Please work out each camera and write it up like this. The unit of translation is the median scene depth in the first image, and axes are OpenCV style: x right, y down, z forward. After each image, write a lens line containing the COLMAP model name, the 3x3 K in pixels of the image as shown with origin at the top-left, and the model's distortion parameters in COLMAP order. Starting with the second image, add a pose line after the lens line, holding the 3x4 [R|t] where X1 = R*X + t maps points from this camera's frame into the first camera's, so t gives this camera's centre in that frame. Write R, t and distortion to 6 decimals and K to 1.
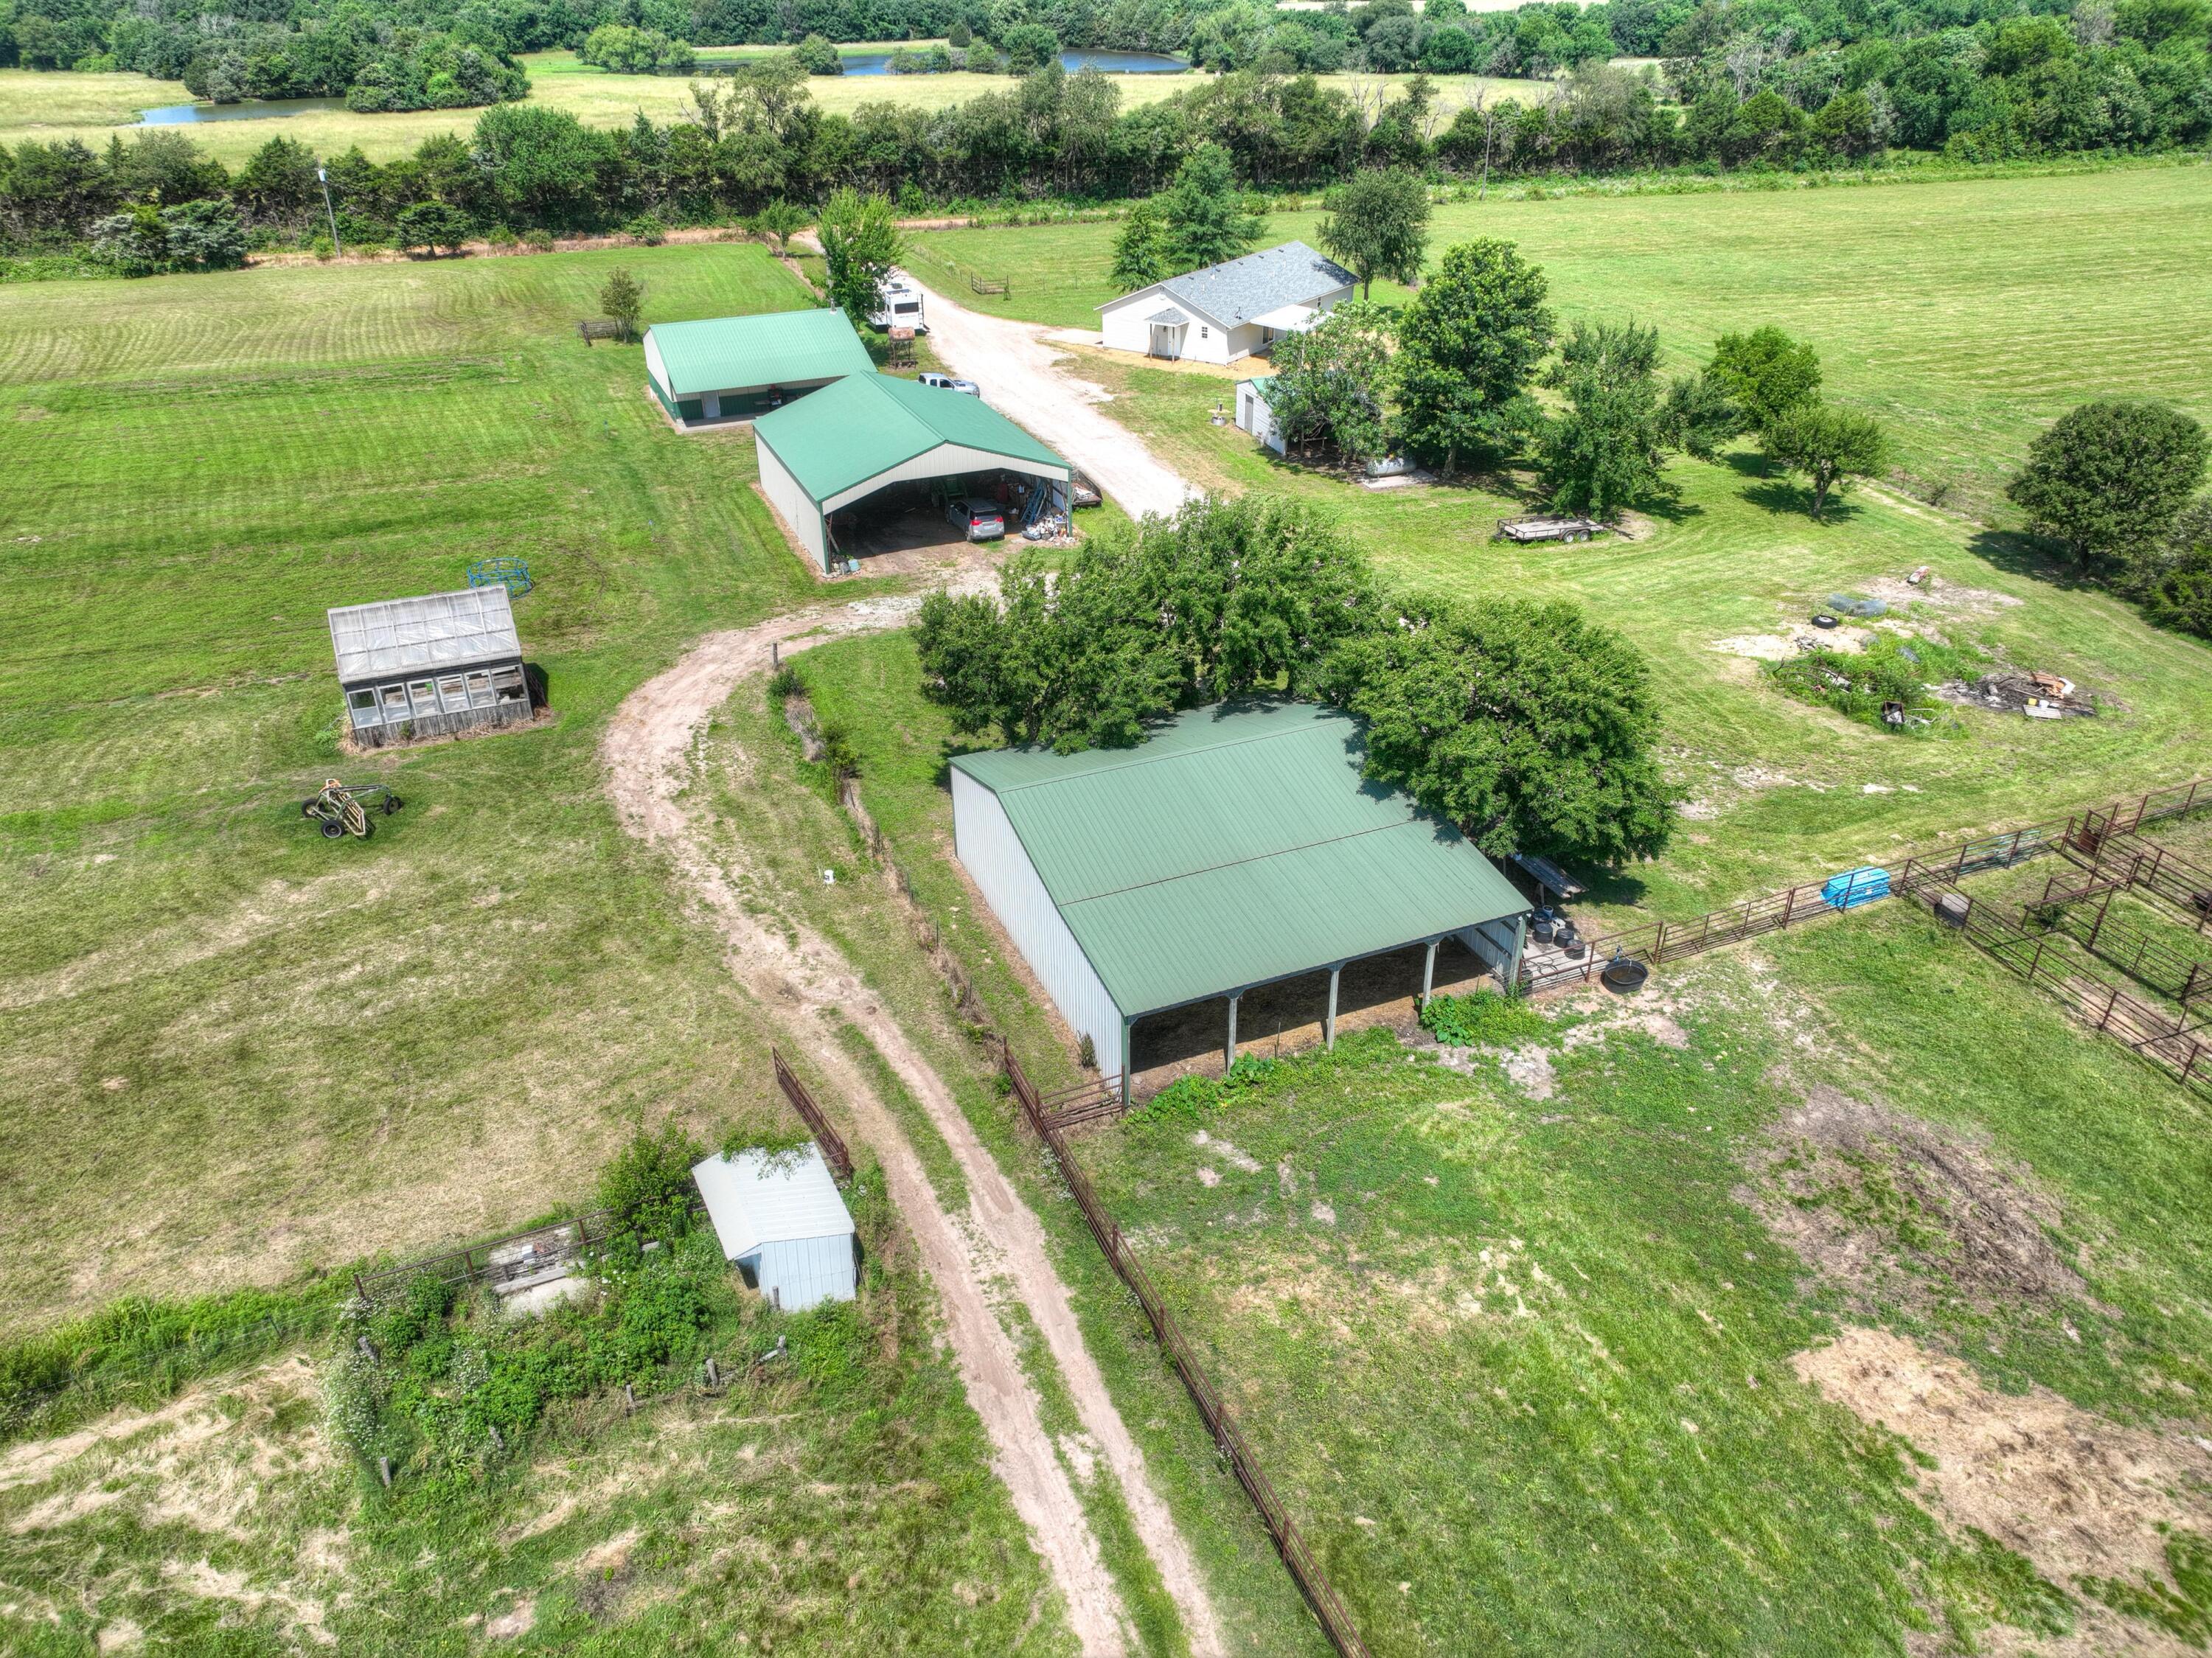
lens RADIAL K [[1548.4, 0, 1106.3], [0, 1548.4, 832.1], [0, 0, 1]] dist [-0.003937, 0.022872]
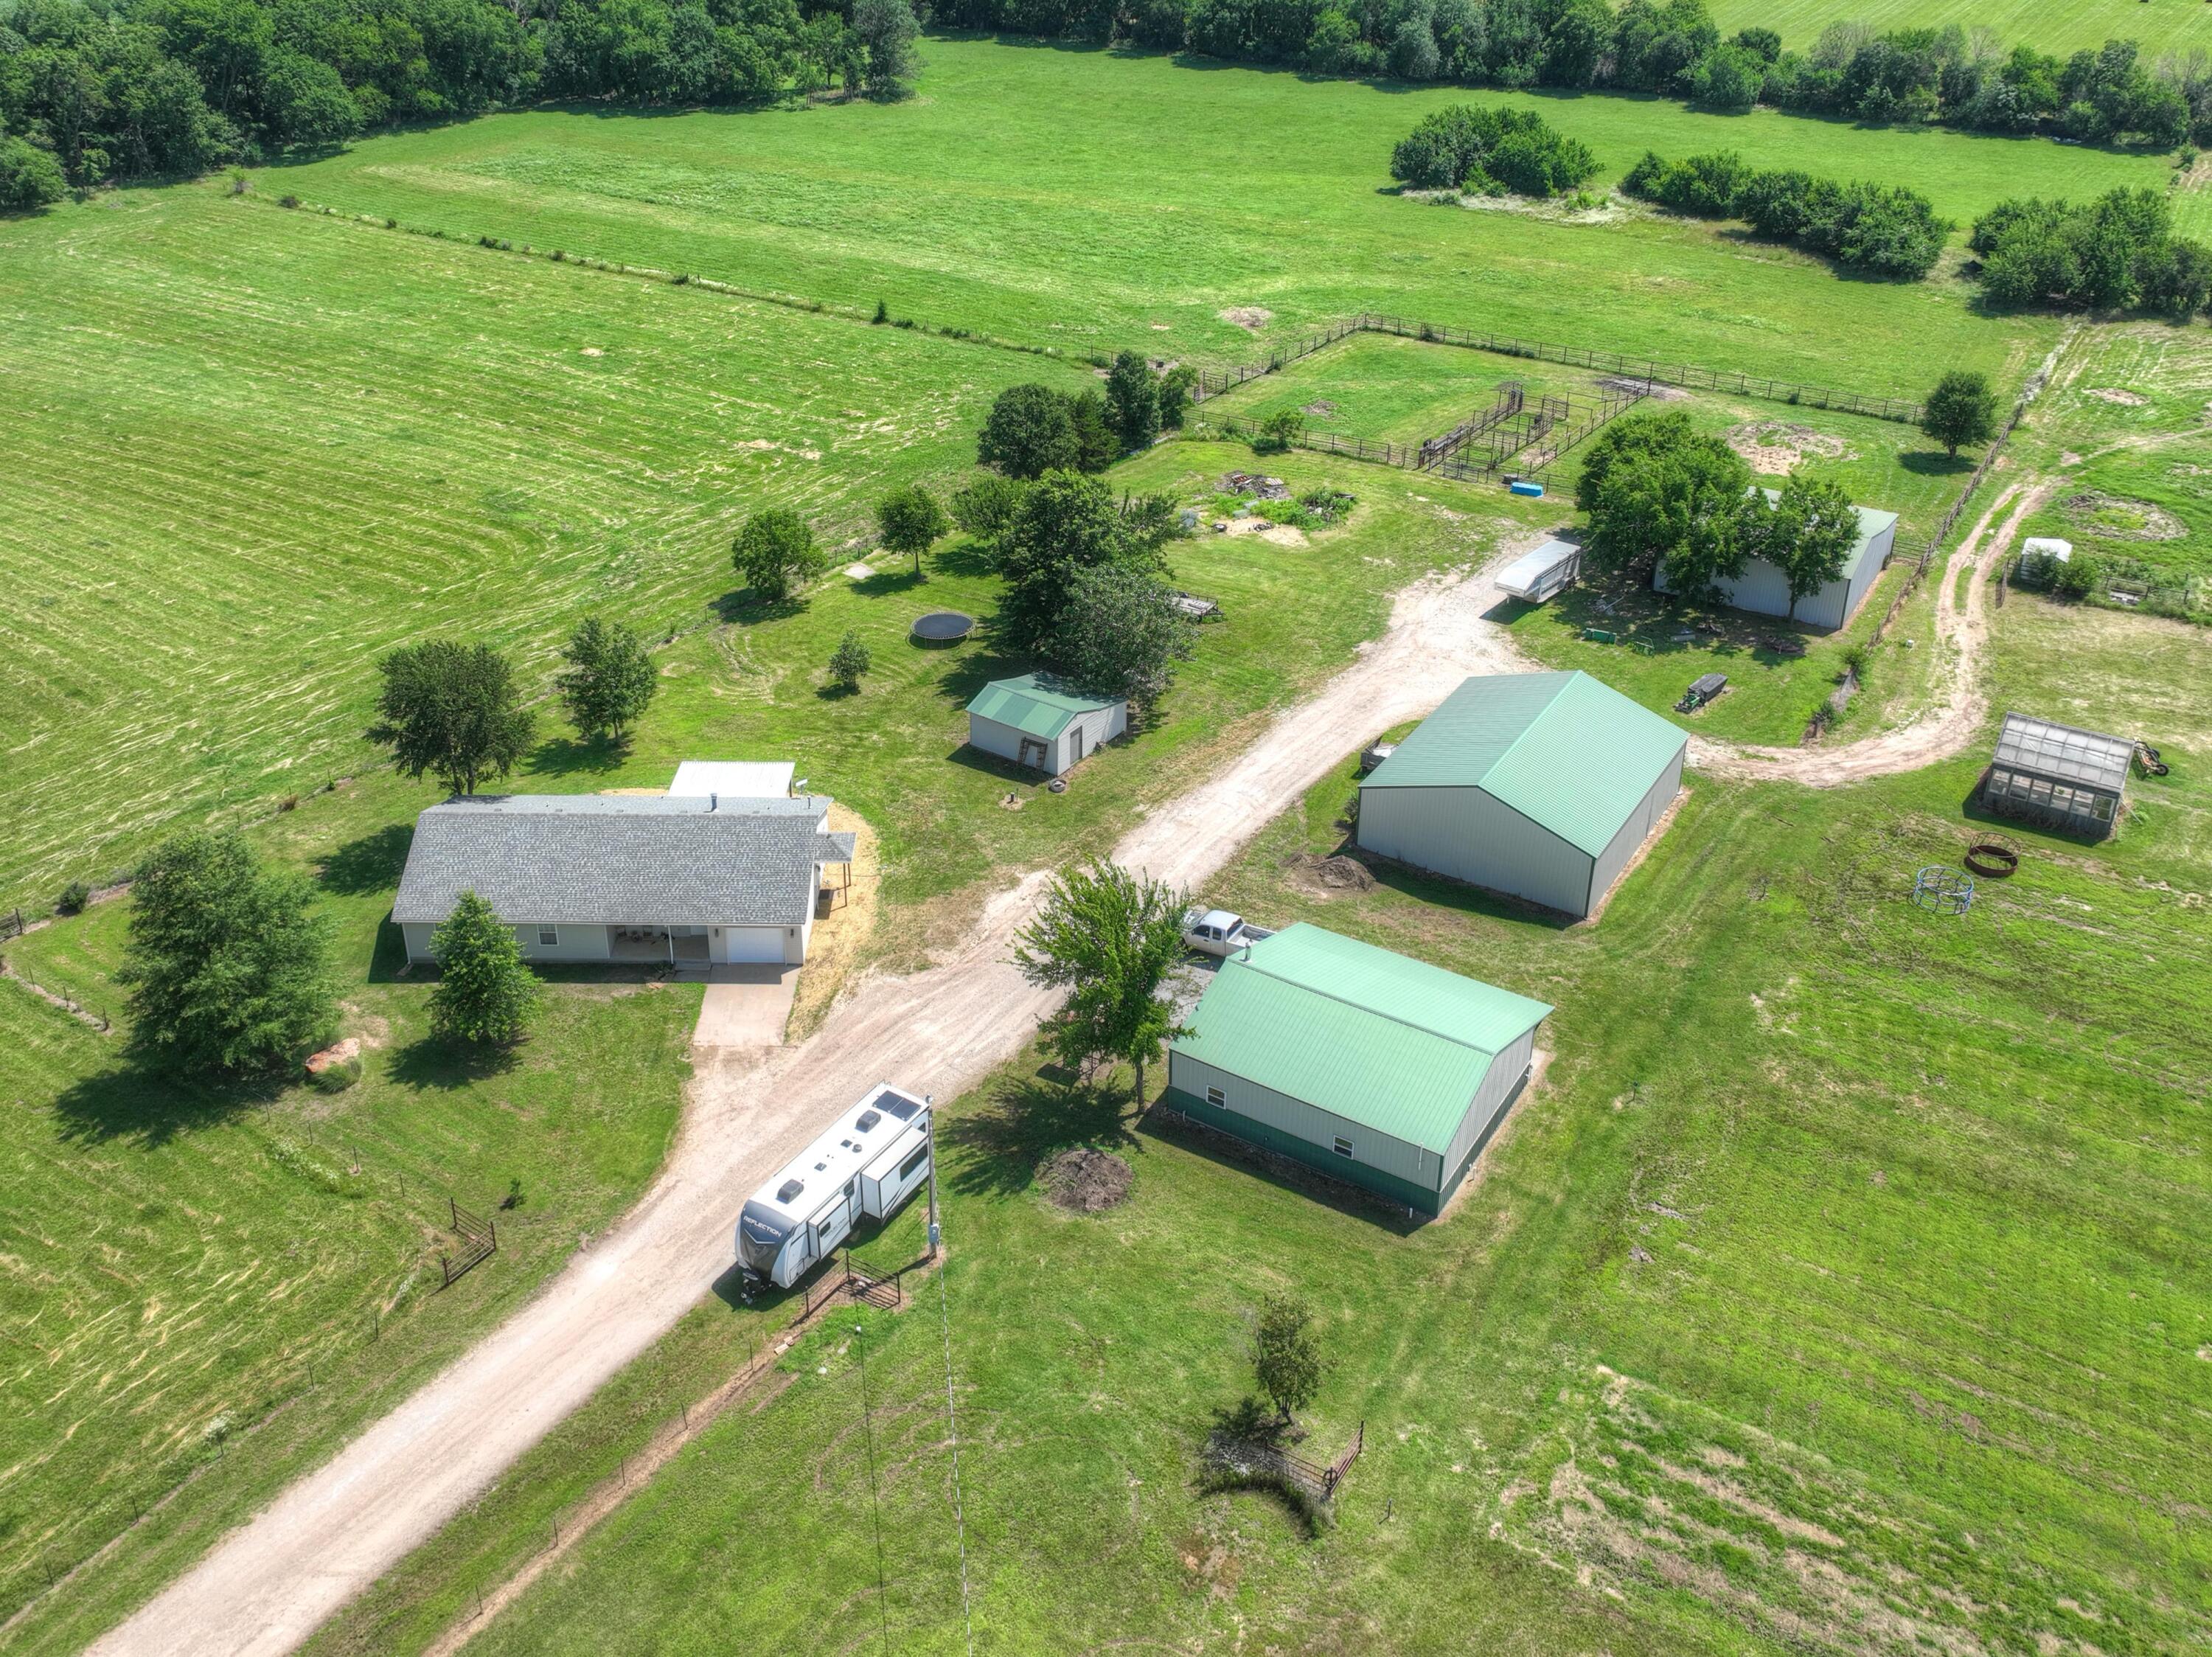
lens RADIAL K [[2008.7, 0, 1027.8], [0, 2008.7, 640.3], [0, 0, 1]] dist [0.007022, -0.004257]
pose [[-0.556533, -0.348198, 0.754340, -0.719303], [0.428306, 0.657753, 0.619608, -0.988233], [-0.711916, 0.667921, -0.216926, 1.143416]]
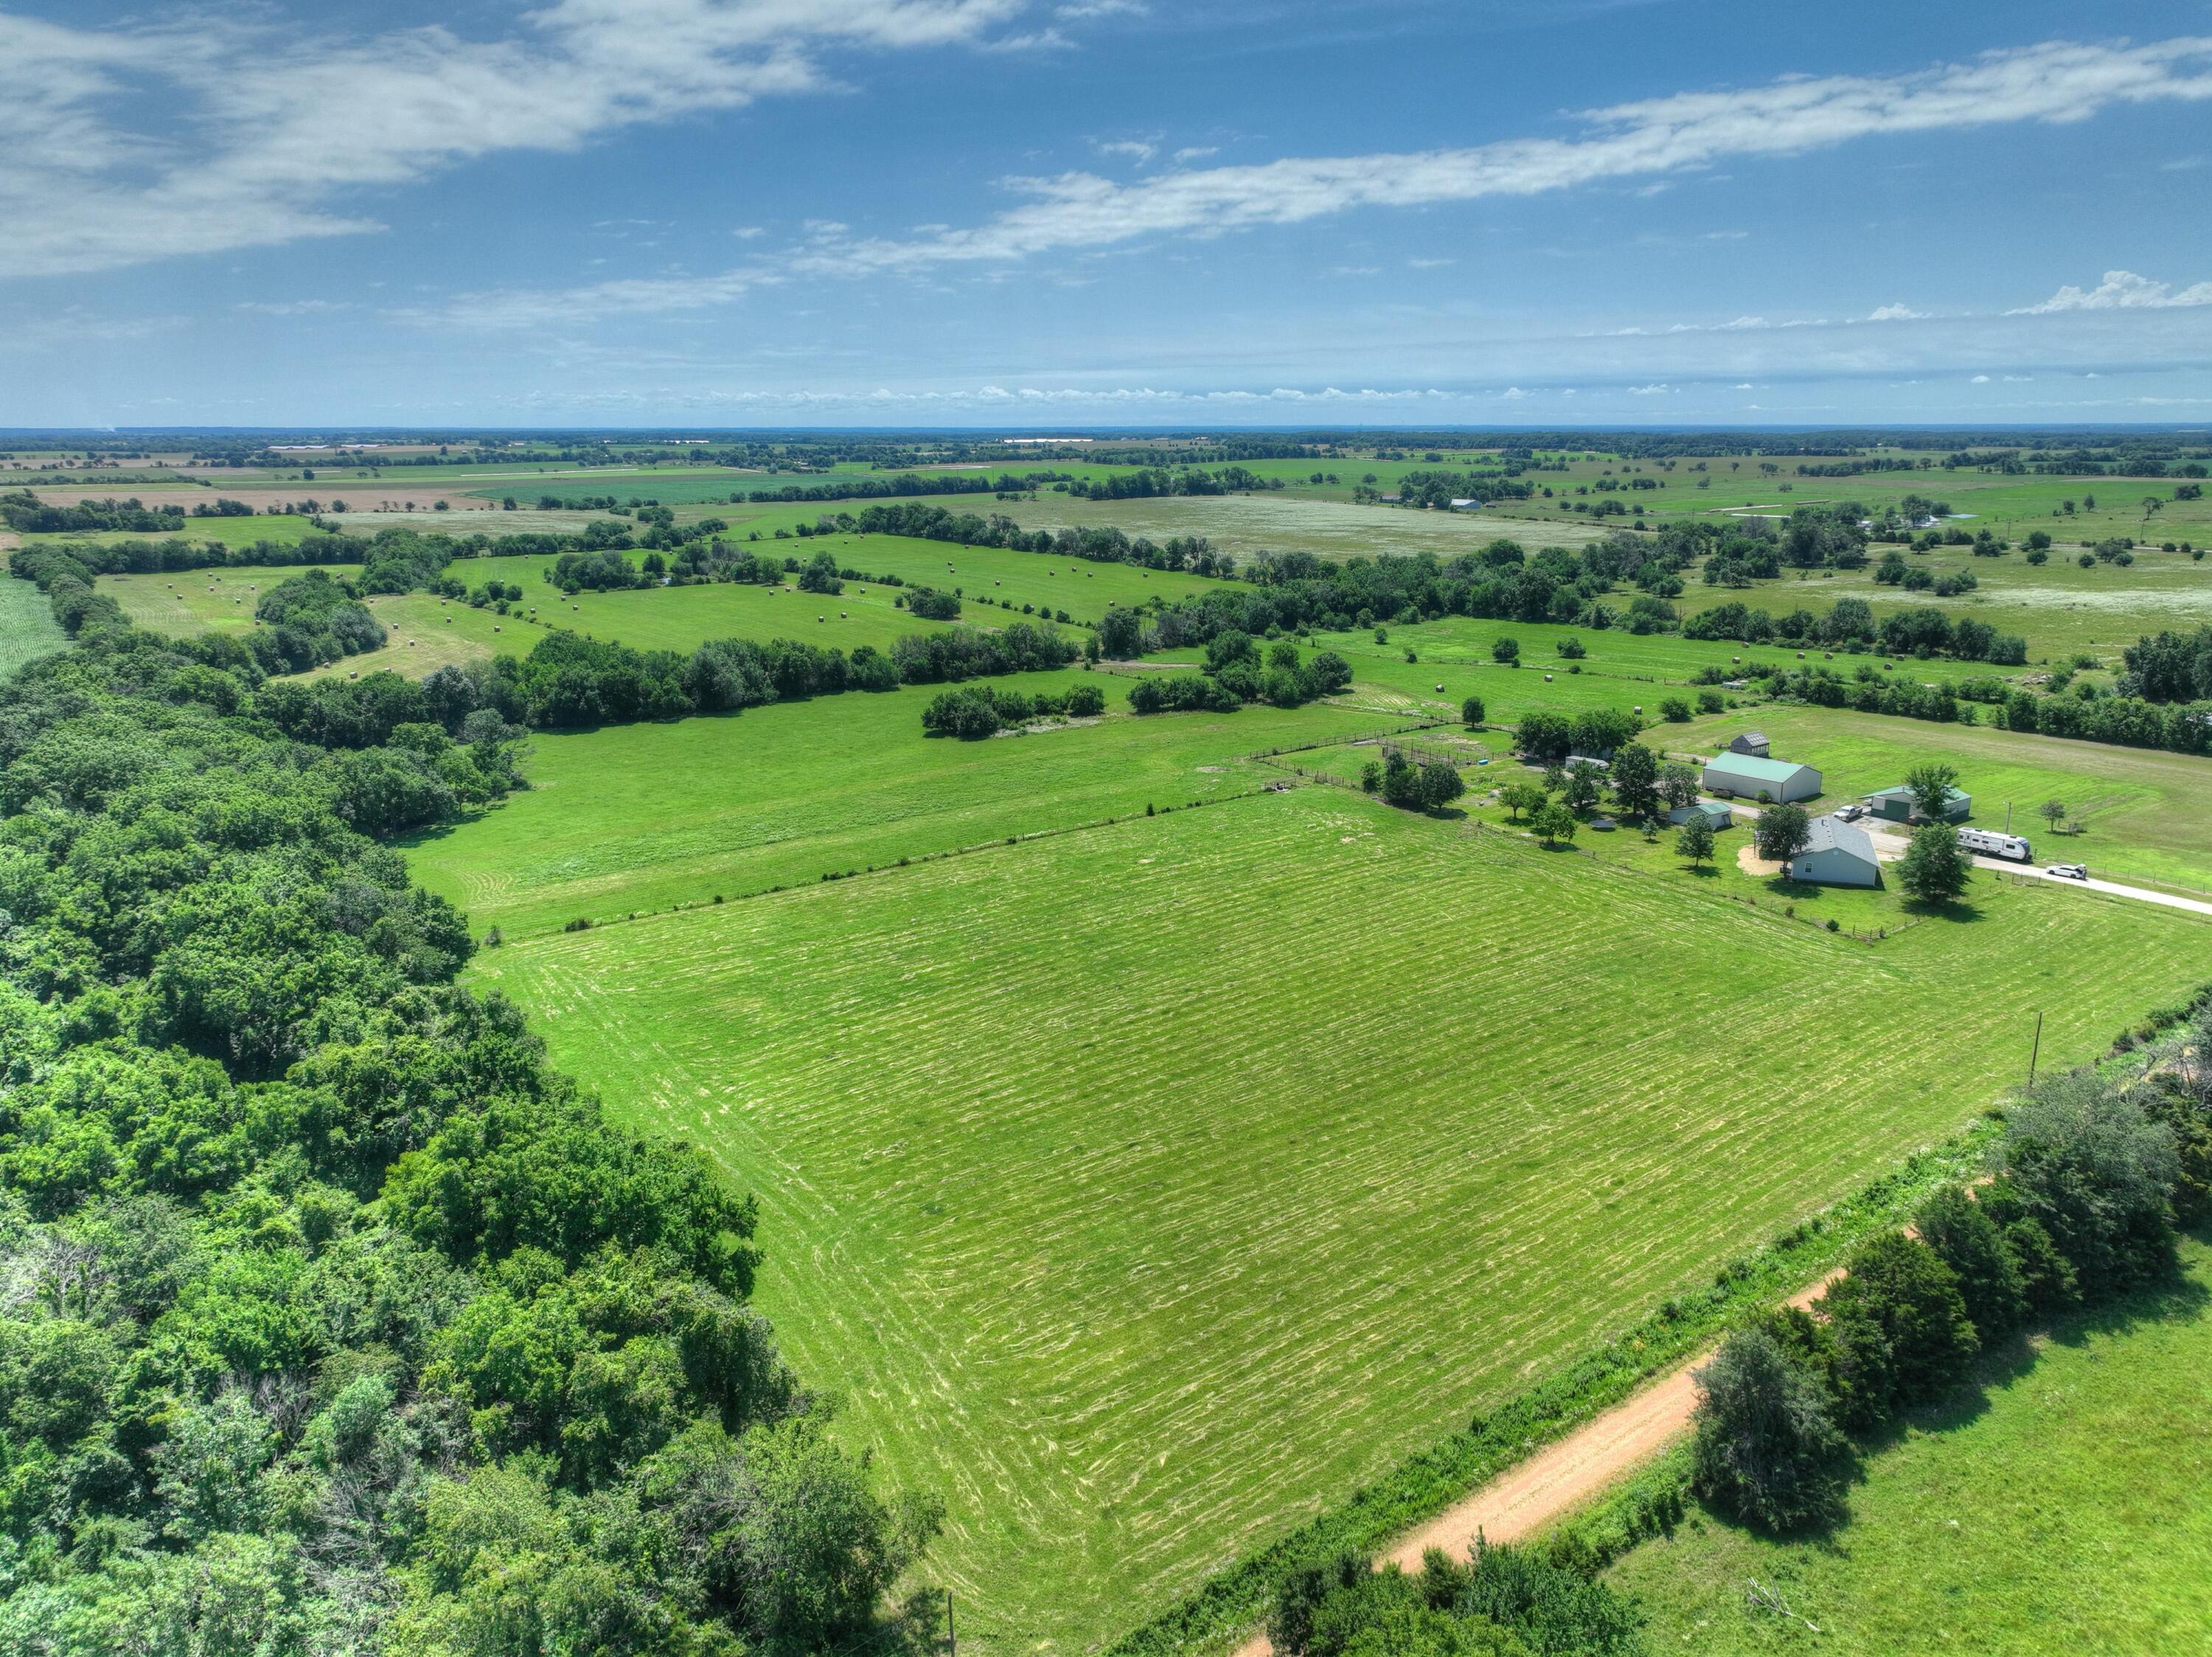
lens RADIAL K [[1548.6, 0, 1104.7], [0, 1548.6, 838.9], [0, 0, 1]] dist [-0.003937, 0.022872]
pose [[-0.969557, 0.081171, -0.231021, 1.614712], [-0.106295, 0.710412, 0.695713, -1.838764], [0.220591, 0.699090, -0.680157, 2.416285]]
